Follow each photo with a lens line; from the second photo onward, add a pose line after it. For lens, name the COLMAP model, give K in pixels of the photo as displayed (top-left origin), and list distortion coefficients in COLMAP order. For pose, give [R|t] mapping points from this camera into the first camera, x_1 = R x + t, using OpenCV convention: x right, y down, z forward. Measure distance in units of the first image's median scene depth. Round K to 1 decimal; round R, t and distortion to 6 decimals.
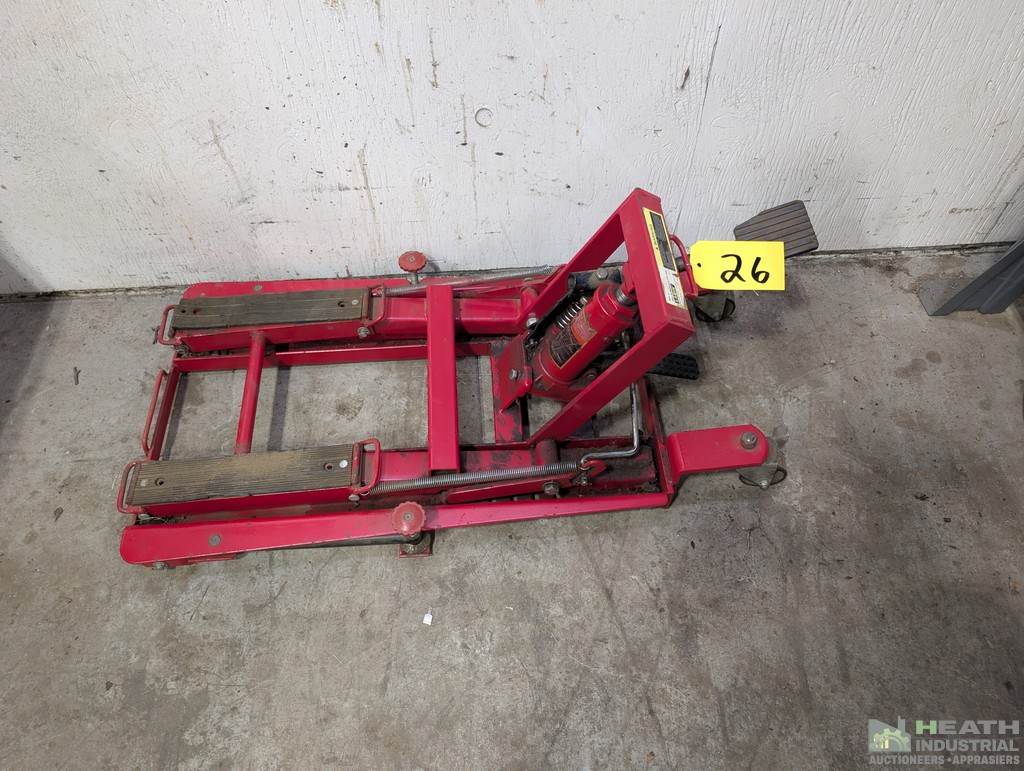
lens RADIAL K [[729.8, 0, 512.0], [0, 729.8, 385.5], [0, 0, 1]] dist [0.005673, -0.006214]
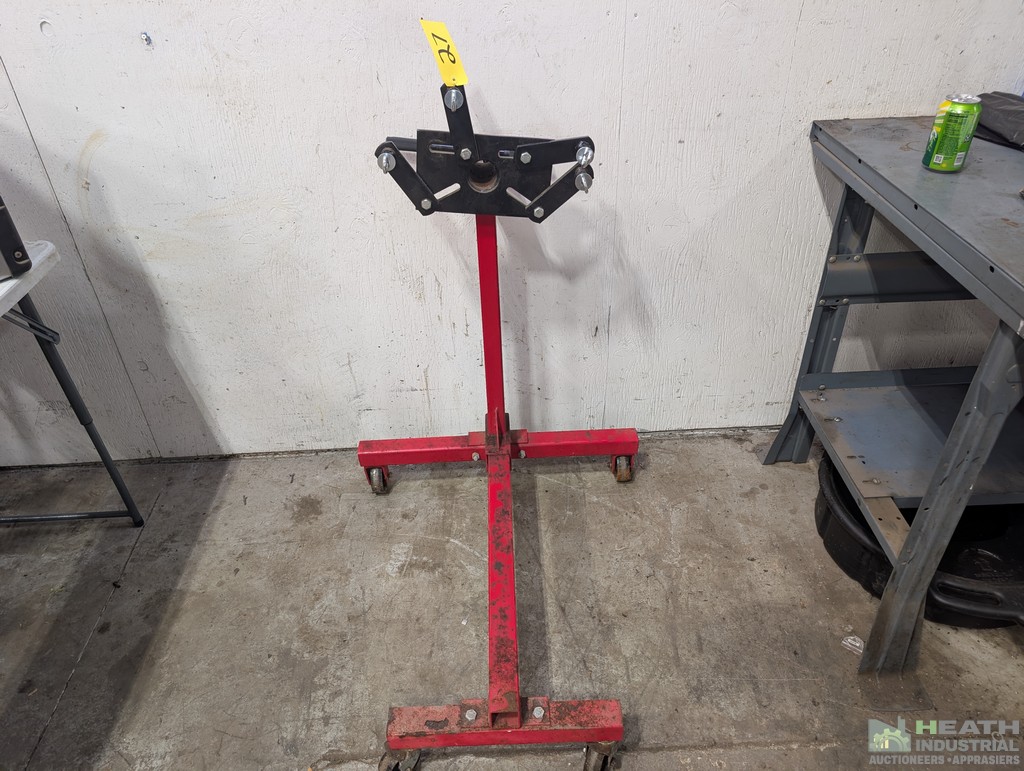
lens RADIAL K [[729.8, 0, 512.0], [0, 729.8, 385.5], [0, 0, 1]] dist [0.005673, -0.006214]
pose [[0.999845, -0.005845, -0.016607, 0.041250], [-0.000266, 0.938160, -0.346202, 0.347869], [0.017603, 0.346153, 0.938013, -0.694597]]
